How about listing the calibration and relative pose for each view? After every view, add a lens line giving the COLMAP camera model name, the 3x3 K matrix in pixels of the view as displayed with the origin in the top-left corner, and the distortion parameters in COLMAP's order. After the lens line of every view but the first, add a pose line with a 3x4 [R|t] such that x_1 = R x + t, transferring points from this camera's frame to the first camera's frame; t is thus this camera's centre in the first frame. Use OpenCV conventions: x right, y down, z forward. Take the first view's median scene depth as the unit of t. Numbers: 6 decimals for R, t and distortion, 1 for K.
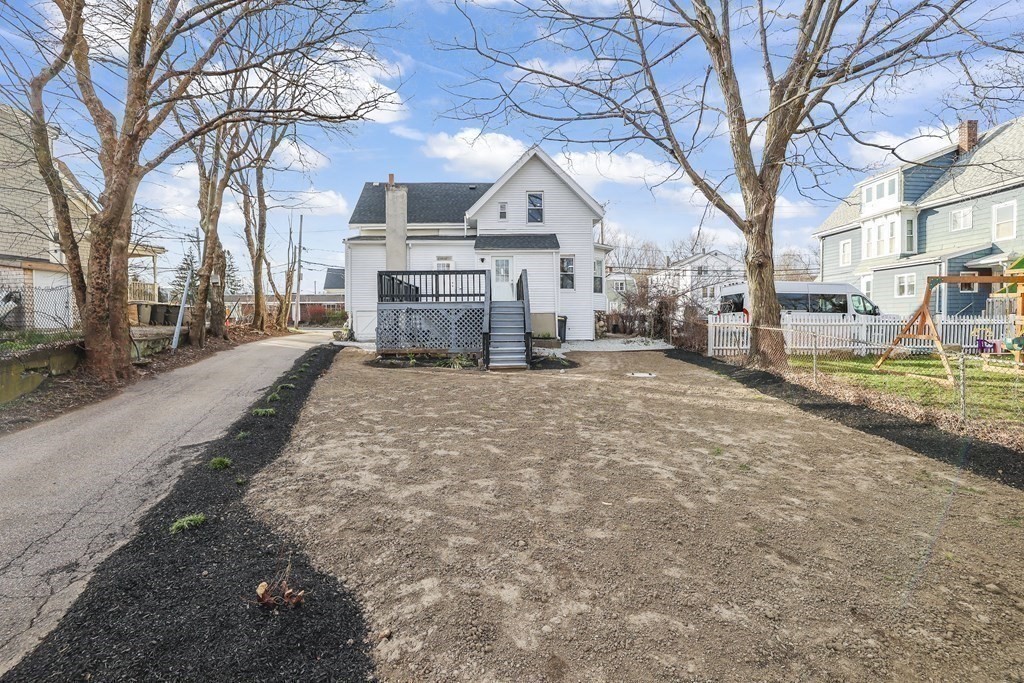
lens RADIAL K [[443.8, 0, 506.7], [0, 443.8, 332.3], [0, 0, 1]] dist [-0.052474, 0.024102]
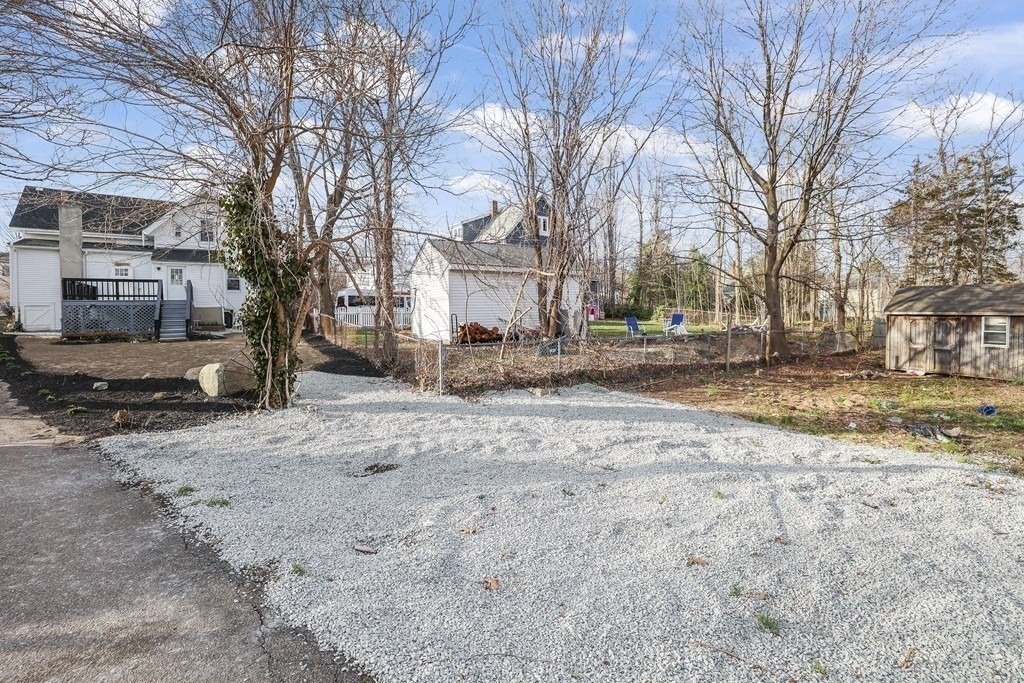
lens RADIAL K [[445.4, 0, 509.2], [0, 445.4, 309.7], [0, 0, 1]] dist [-0.049999, 0.017539]
pose [[0.824932, -0.006212, 0.565197, 0.101156], [0.024661, 0.999383, -0.025010, 0.029356], [-0.564693, 0.034570, 0.824576, -0.891574]]
